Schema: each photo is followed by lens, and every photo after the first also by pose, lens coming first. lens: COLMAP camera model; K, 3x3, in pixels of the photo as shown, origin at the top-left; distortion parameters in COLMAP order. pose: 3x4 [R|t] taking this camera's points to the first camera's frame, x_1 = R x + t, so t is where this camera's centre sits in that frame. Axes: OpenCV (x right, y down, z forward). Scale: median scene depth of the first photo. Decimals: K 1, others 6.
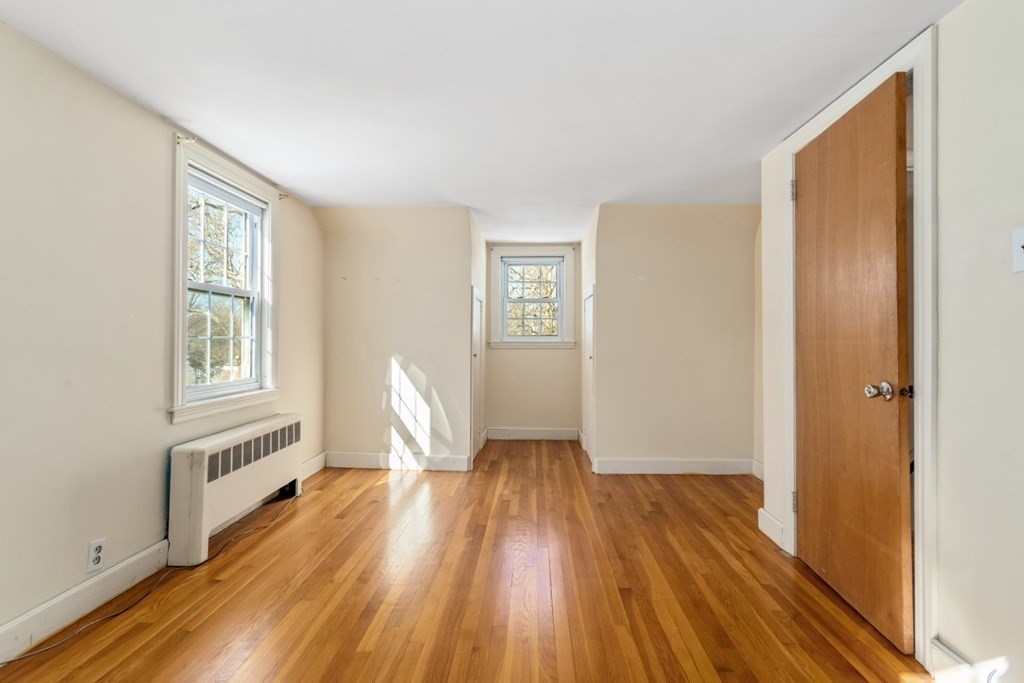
lens RADIAL K [[496.9, 0, 514.1], [0, 496.9, 339.2], [0, 0, 1]] dist [0.003017, 0.001471]
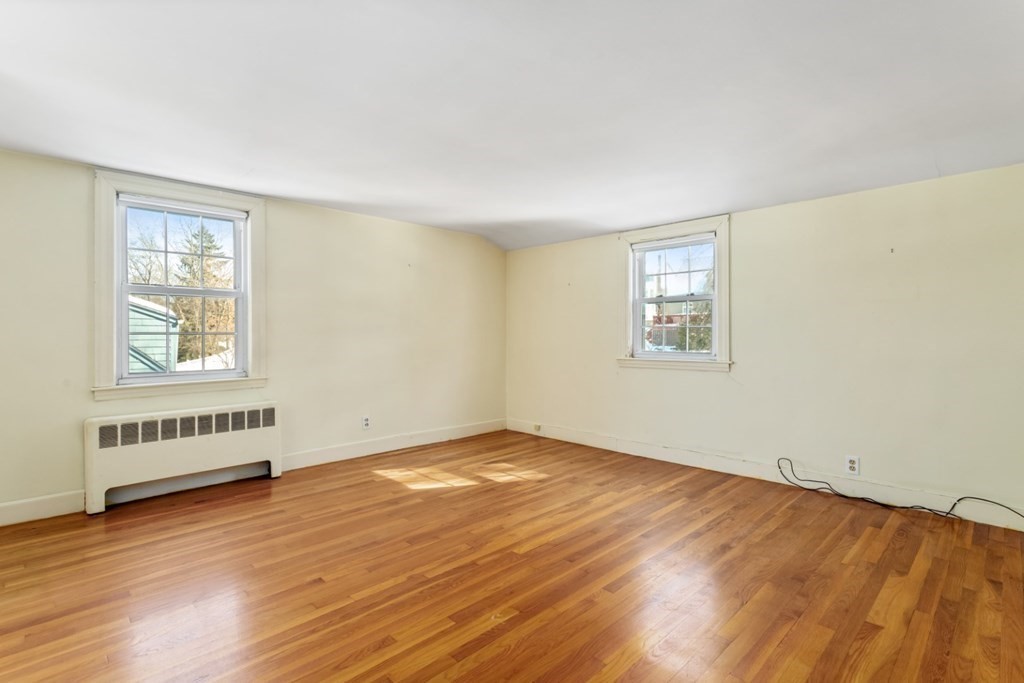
lens RADIAL K [[496.9, 0, 513.7], [0, 496.9, 332.7], [0, 0, 1]] dist [0.003017, 0.001471]
pose [[0.735714, -0.001544, -0.677291, 0.704209], [0.000253, 0.999998, -0.002005, 0.003459], [0.677292, 0.001304, 0.735713, 0.567257]]
